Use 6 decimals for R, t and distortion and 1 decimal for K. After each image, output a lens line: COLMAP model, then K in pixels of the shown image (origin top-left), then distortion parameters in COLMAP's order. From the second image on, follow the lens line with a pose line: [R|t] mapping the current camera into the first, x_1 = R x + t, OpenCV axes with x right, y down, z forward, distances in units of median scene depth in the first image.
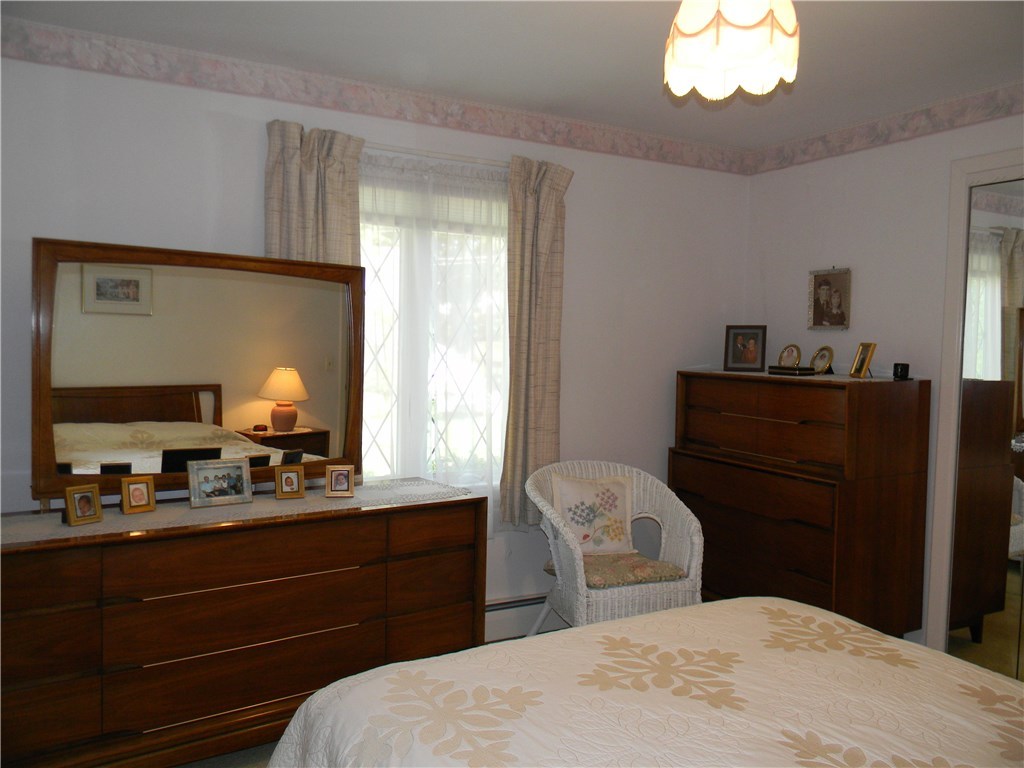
lens RADIAL K [[832.1, 0, 512.0], [0, 832.1, 384.0], [0, 0, 1]] dist [0.015562, -0.032869]
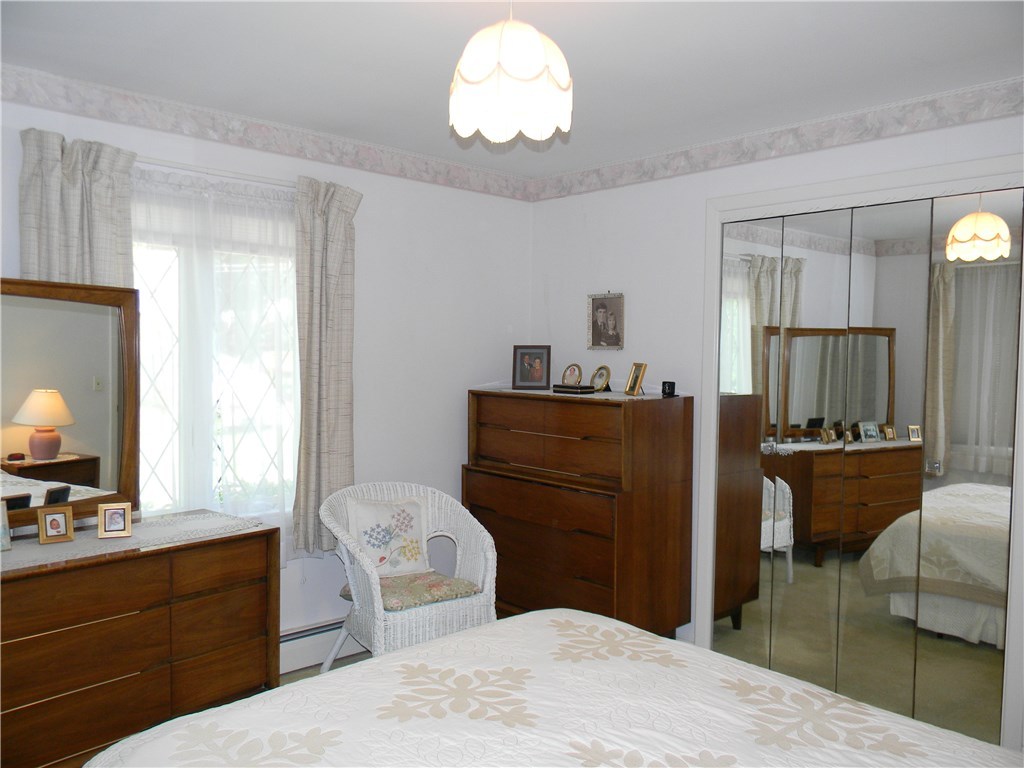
lens RADIAL K [[832.1, 0, 512.0], [0, 832.1, 384.0], [0, 0, 1]] dist [0.015562, -0.032869]
pose [[0.969536, -0.019454, 0.244176, -0.000636], [0.020707, 0.999782, -0.002567, -0.022423], [-0.244073, 0.007545, 0.969728, -0.012536]]
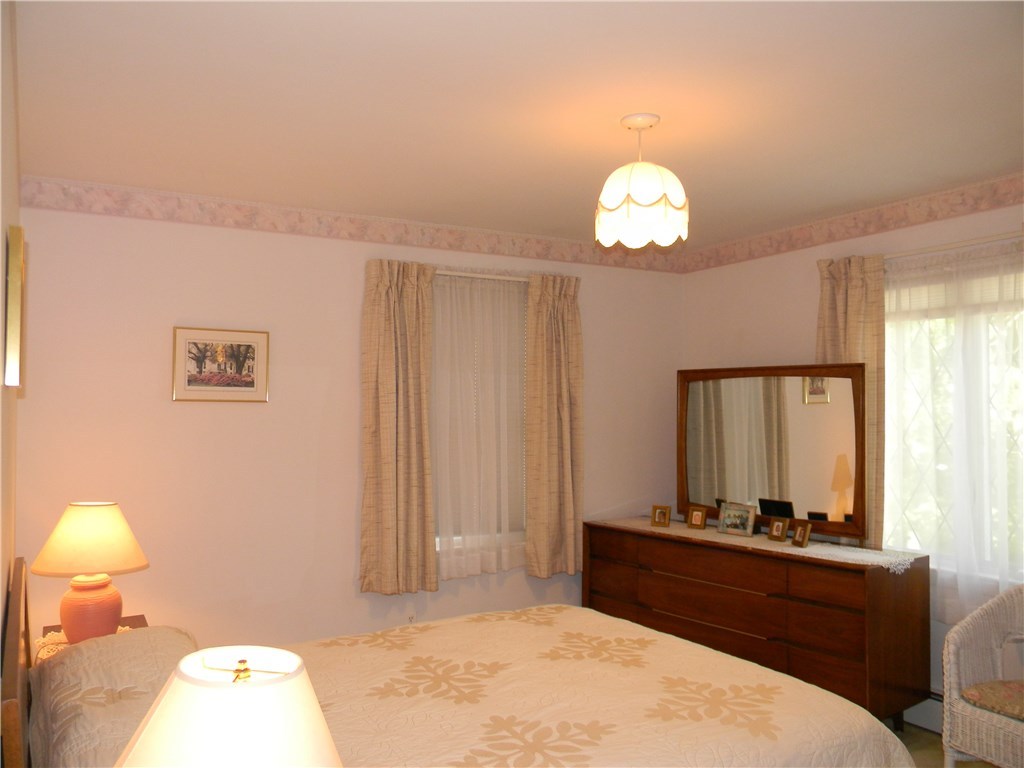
lens RADIAL K [[832.1, 0, 512.0], [0, 832.1, 384.0], [0, 0, 1]] dist [0.015562, -0.032869]
pose [[0.008221, -0.056216, -0.998385, 0.991379], [-0.050938, 0.997099, -0.056563, -0.017443], [0.998668, 0.051321, 0.005333, 0.489119]]
